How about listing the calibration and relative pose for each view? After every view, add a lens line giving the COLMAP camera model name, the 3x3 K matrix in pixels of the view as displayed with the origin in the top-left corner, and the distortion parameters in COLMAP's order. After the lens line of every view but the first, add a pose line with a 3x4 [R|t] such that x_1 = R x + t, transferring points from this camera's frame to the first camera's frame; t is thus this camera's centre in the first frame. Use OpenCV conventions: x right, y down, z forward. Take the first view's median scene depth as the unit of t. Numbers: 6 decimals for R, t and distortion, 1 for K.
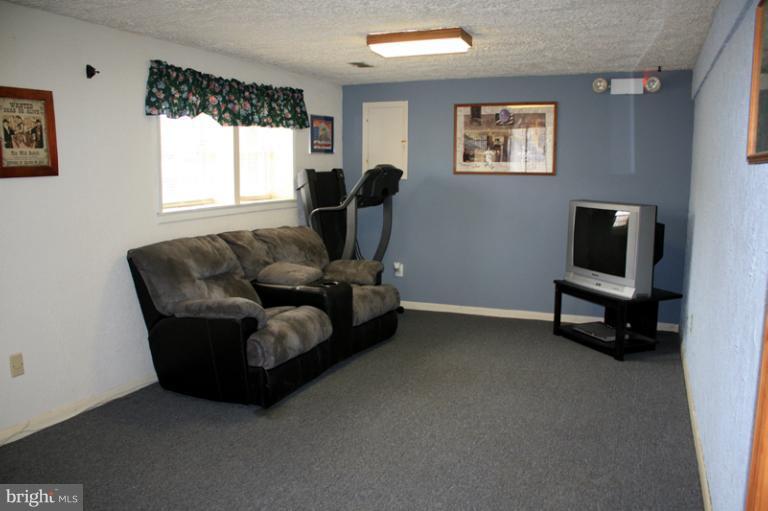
lens RADIAL K [[627.3, 0, 379.5], [0, 627.3, 257.6], [0, 0, 1]] dist [-0.123253, 0.055504]
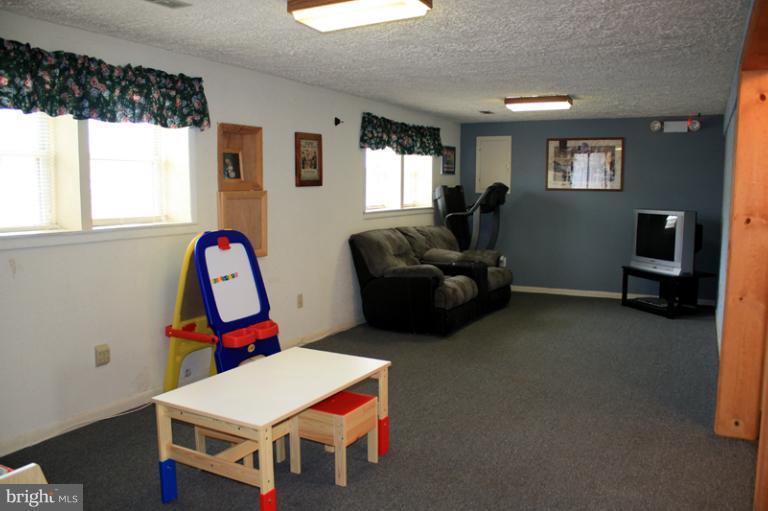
lens RADIAL K [[627.3, 0, 389.4], [0, 627.3, 256.0], [0, 0, 1]] dist [-0.123253, 0.055504]
pose [[0.998256, 0.010251, -0.058135, -0.170827], [-0.012230, 0.999354, -0.033784, 0.071644], [0.057751, 0.034436, 0.997737, -0.437071]]
